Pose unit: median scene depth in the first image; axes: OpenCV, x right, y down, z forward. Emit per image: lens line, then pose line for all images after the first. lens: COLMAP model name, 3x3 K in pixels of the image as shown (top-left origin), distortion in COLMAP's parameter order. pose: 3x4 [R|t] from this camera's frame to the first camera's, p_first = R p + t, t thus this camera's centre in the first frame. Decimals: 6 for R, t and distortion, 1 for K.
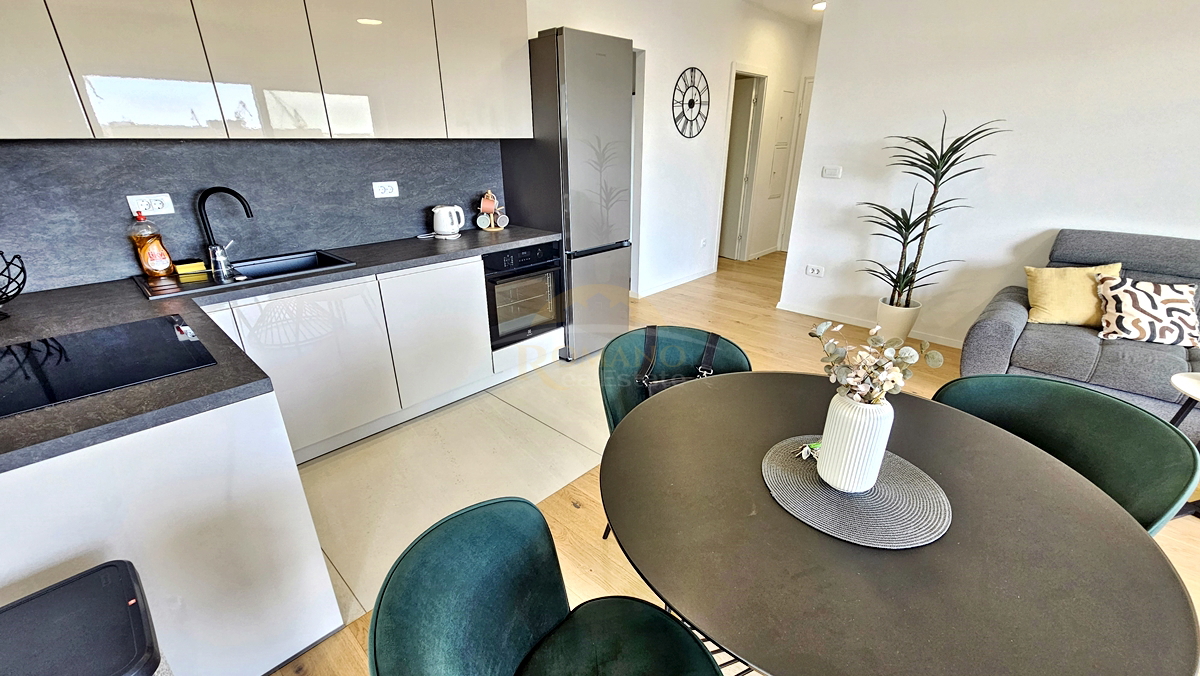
lens RADIAL K [[492.7, 0, 595.7], [0, 492.7, 350.0], [0, 0, 1]] dist [-0.004592, 0.000540]
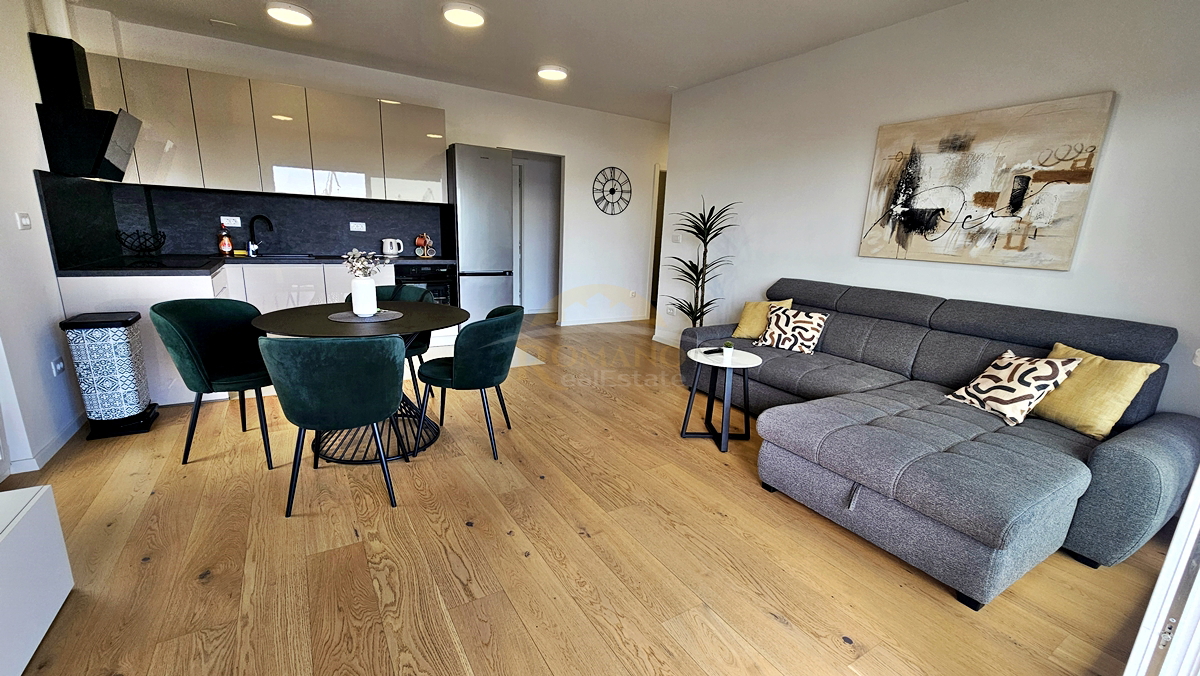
lens RADIAL K [[492.7, 0, 597.7], [0, 492.7, 348.9], [0, 0, 1]] dist [-0.004592, 0.000540]
pose [[0.965983, 0.102996, -0.237211, 0.821693], [-0.141710, 0.978108, -0.152388, 0.236196], [0.216323, 0.180820, 0.959431, -0.407231]]
